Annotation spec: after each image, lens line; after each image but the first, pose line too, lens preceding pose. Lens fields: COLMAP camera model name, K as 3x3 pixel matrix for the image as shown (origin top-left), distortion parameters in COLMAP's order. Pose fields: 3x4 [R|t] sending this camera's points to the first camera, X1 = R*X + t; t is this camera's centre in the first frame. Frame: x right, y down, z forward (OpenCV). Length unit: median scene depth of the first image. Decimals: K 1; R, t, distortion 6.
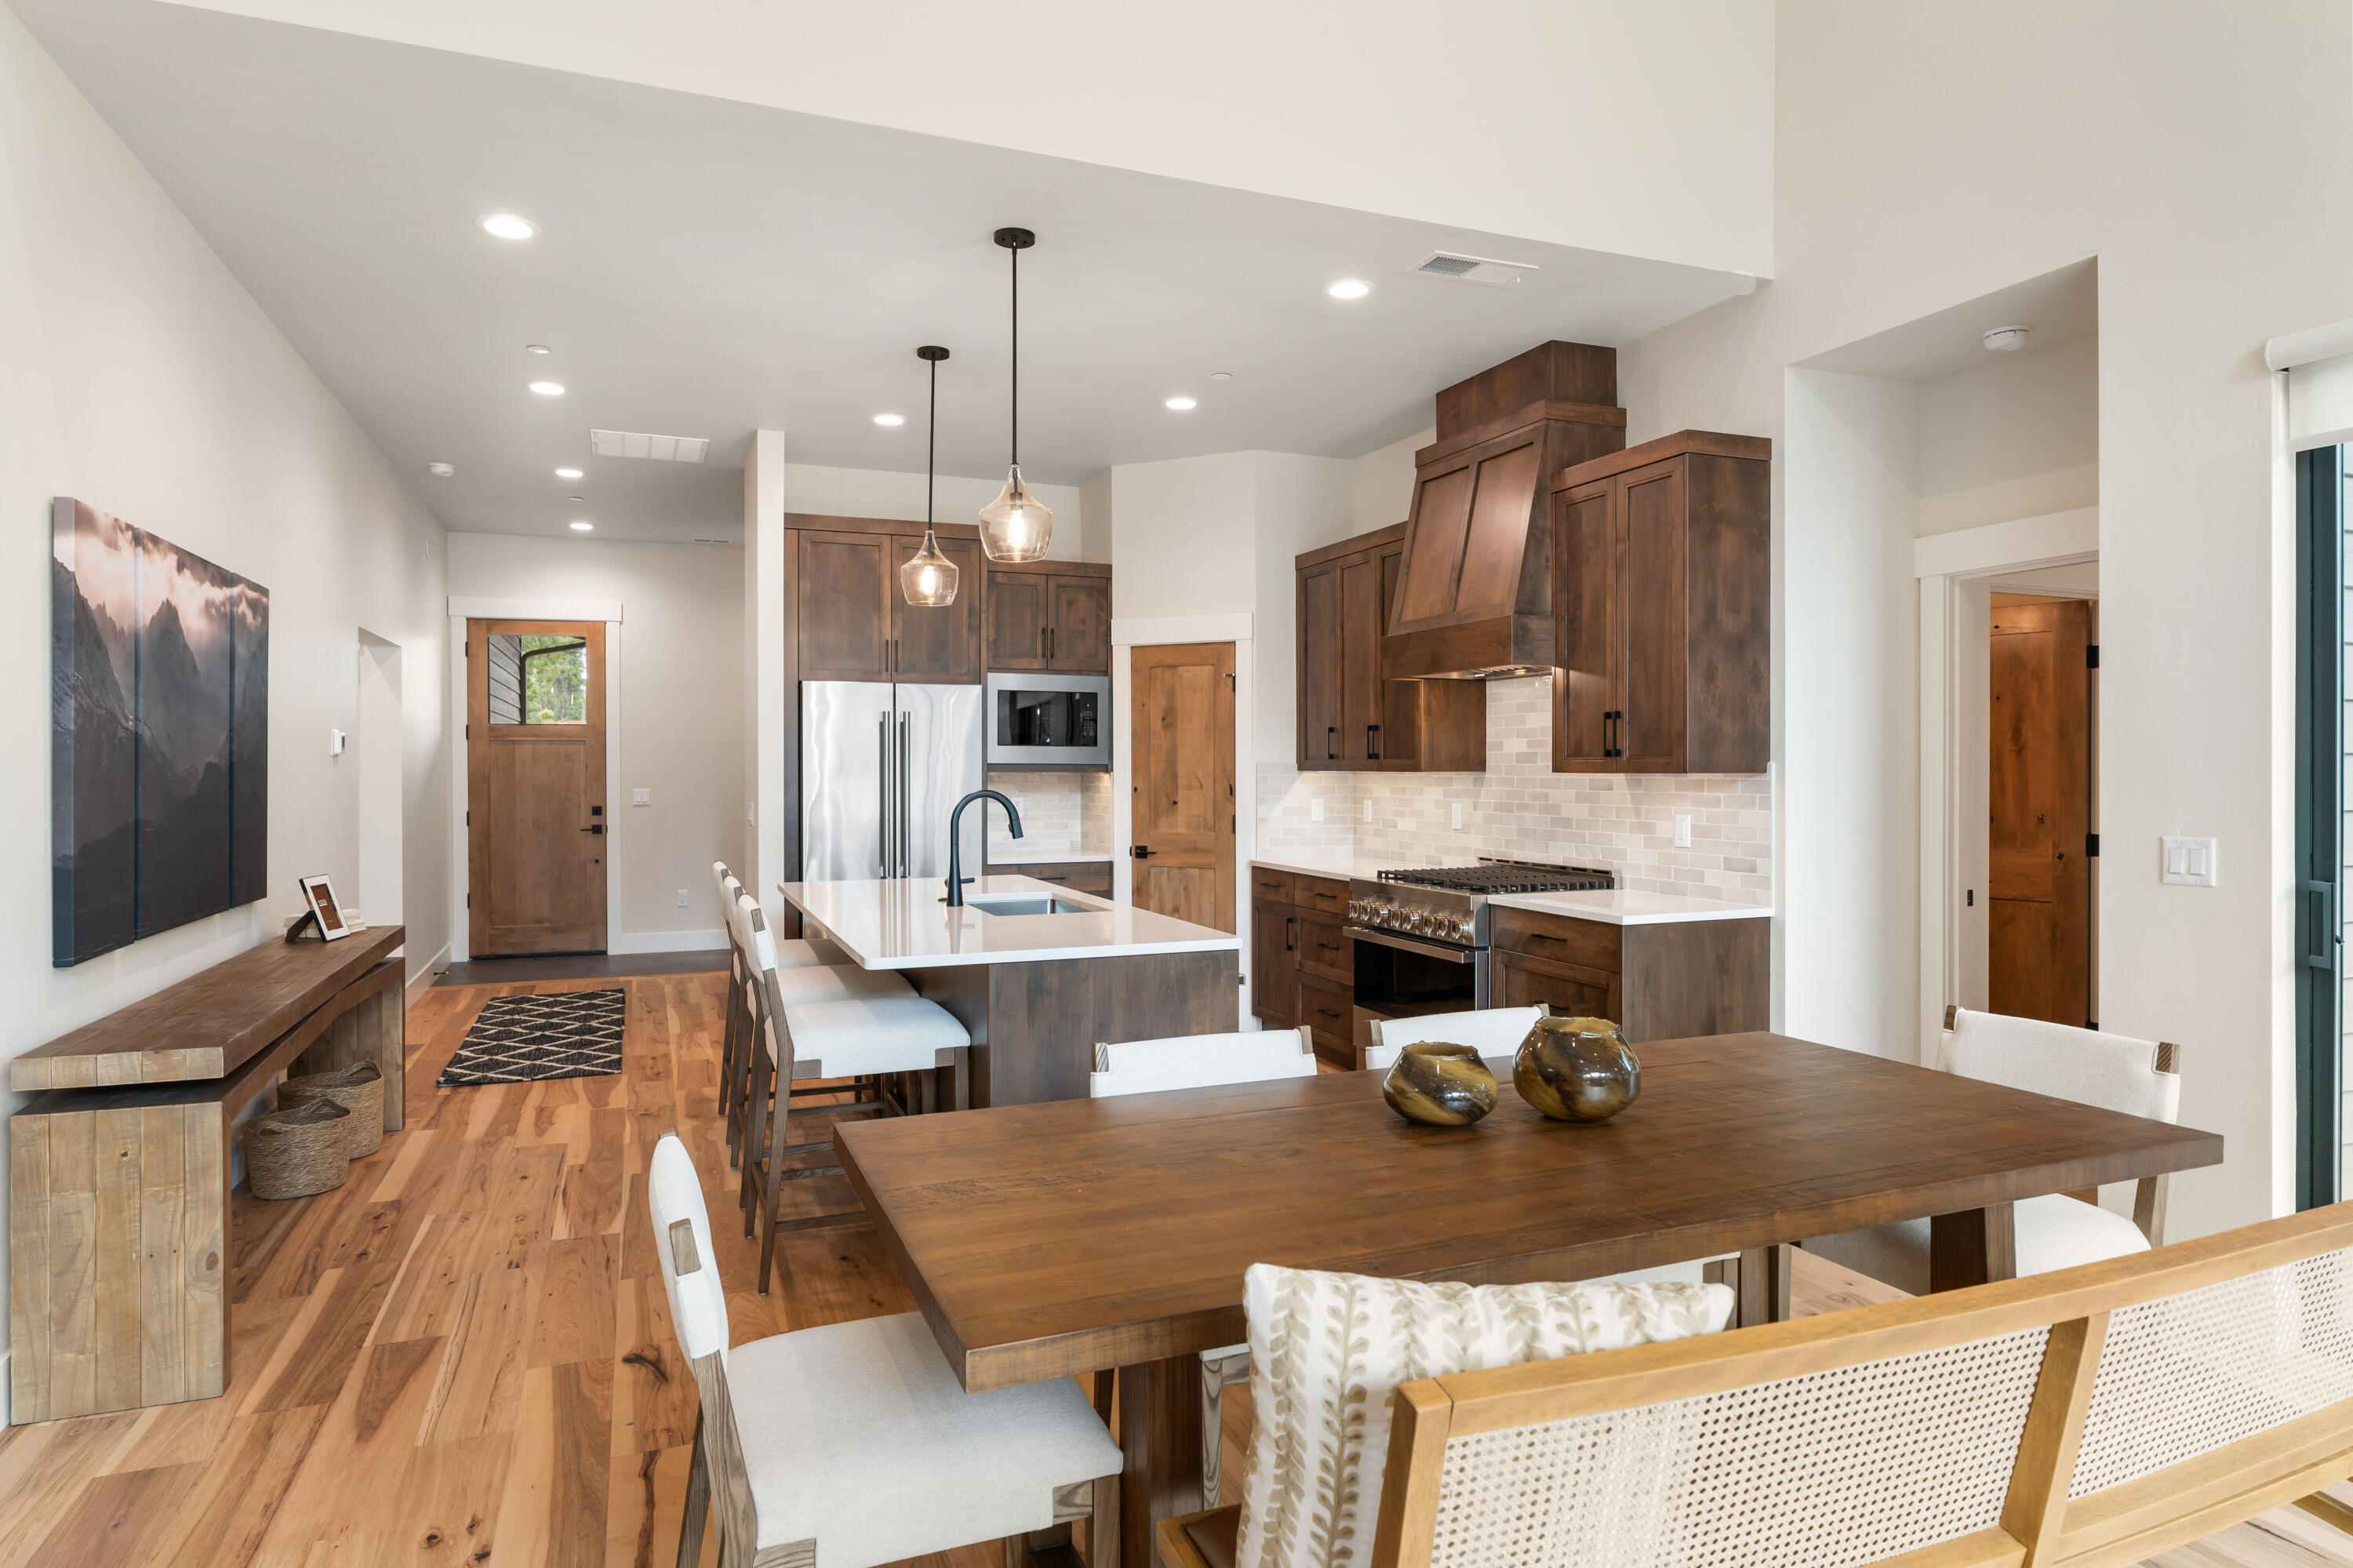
lens RADIAL K [[1312.6, 0, 1163.8], [0, 1312.6, 775.4], [0, 0, 1]] dist [-0.019962, 0.008858]
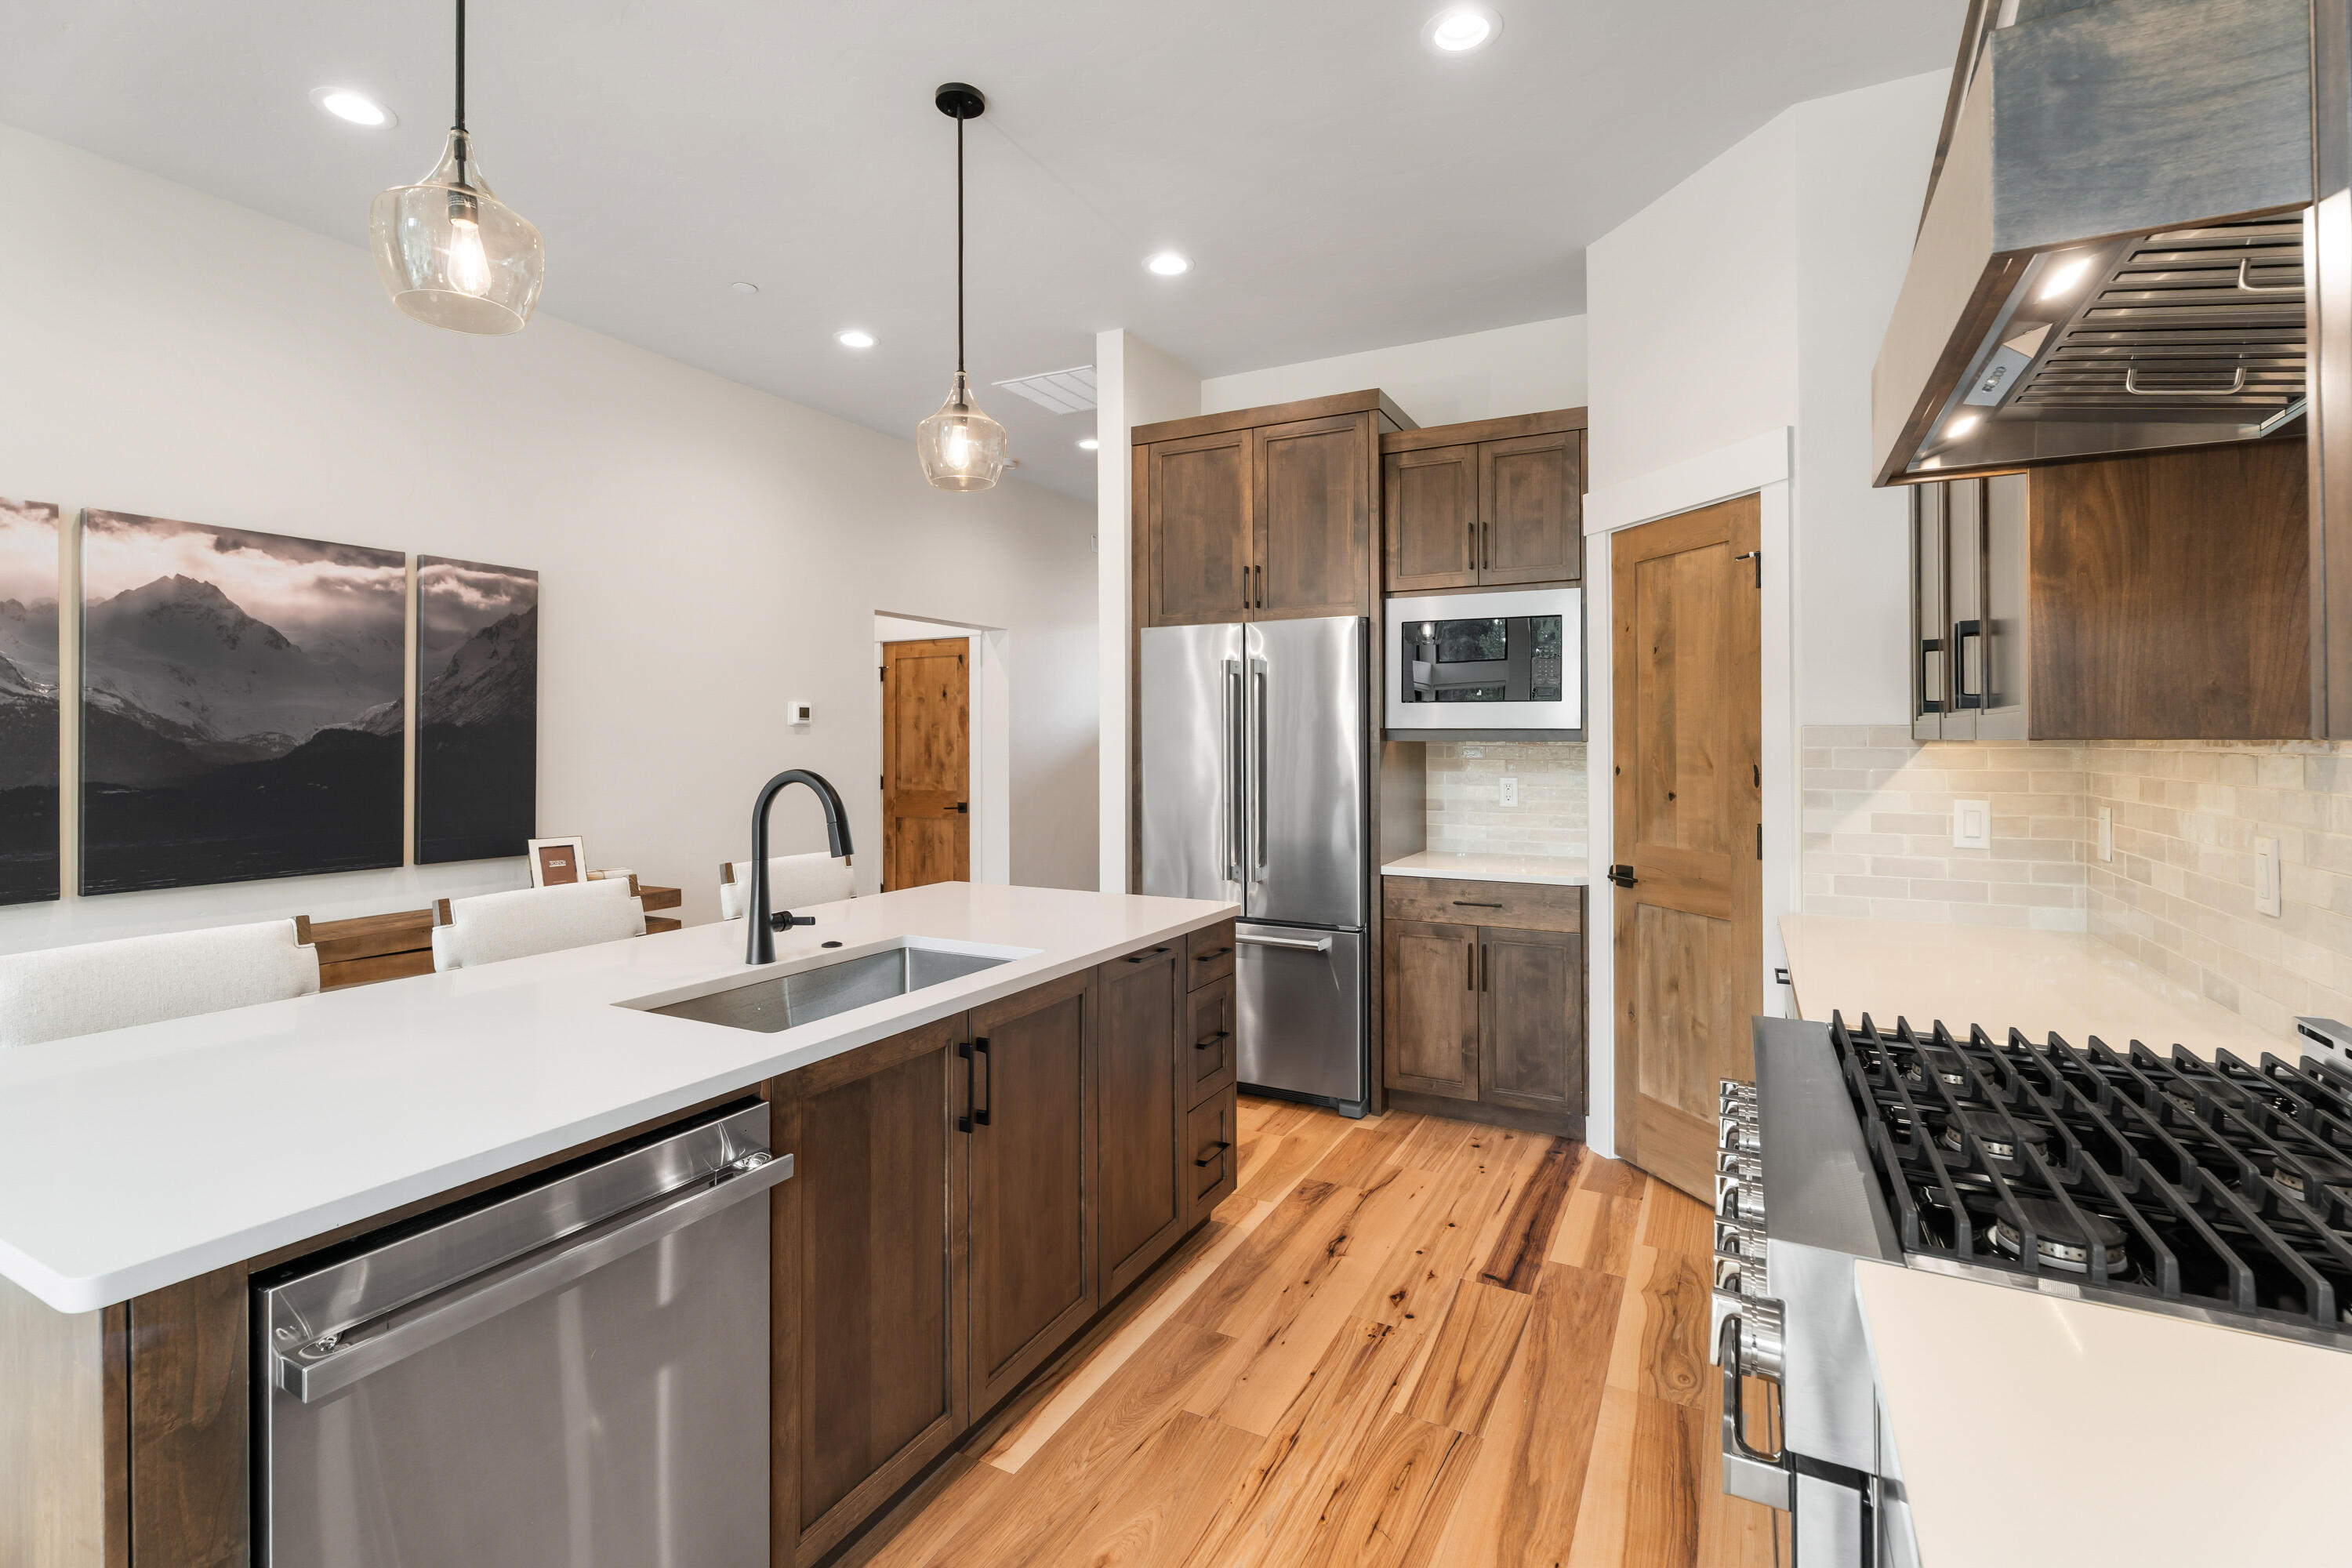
lens RADIAL K [[1055.9, 0, 1189.5], [0, 1055.9, 730.2], [0, 0, 1]] dist [0.005127, -0.003157]
pose [[0.655958, -0.007571, -0.754760, 0.223996], [-0.003664, 0.999906, -0.013215, -0.000560], [0.754789, 0.011434, 0.655868, 0.562428]]
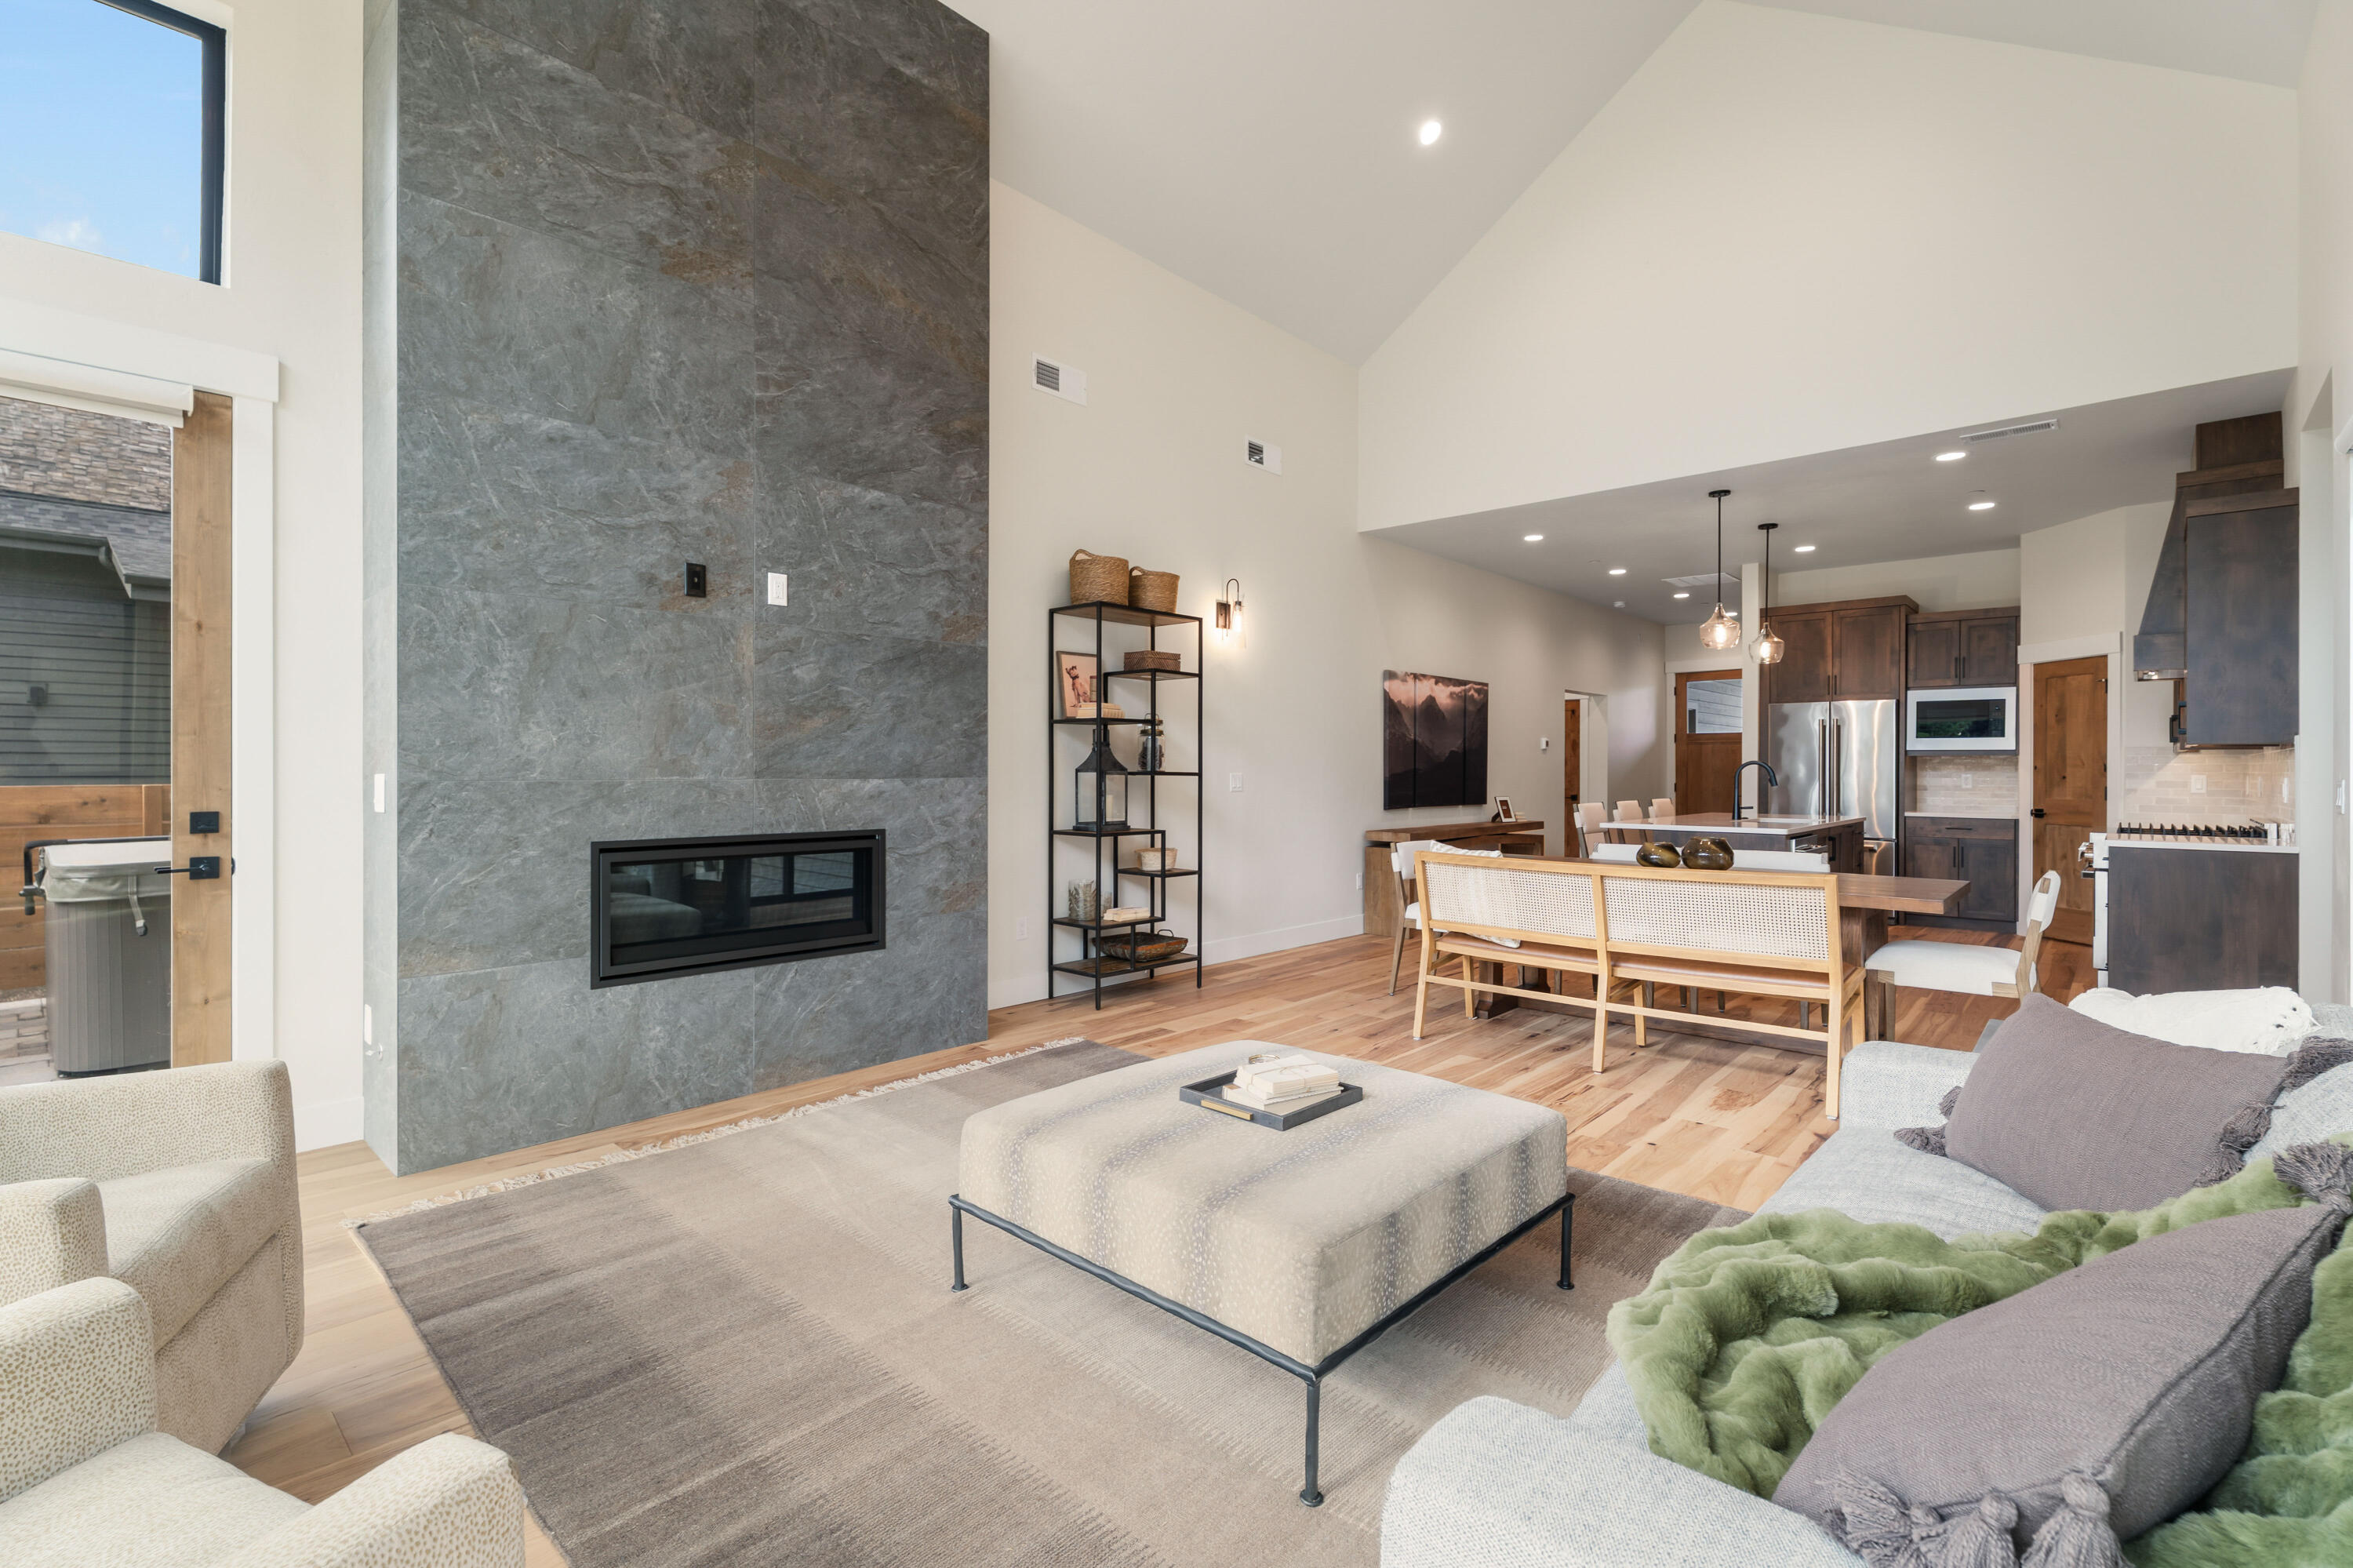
lens RADIAL K [[1056.4, 0, 1160.1], [0, 1056.4, 771.3], [0, 0, 1]] dist [0.005127, -0.003157]
pose [[0.433358, 0.002820, -0.901217, 0.606311], [-0.009965, 0.999949, -0.001662, 0.026393], [0.901167, 0.009701, 0.433364, -0.318477]]
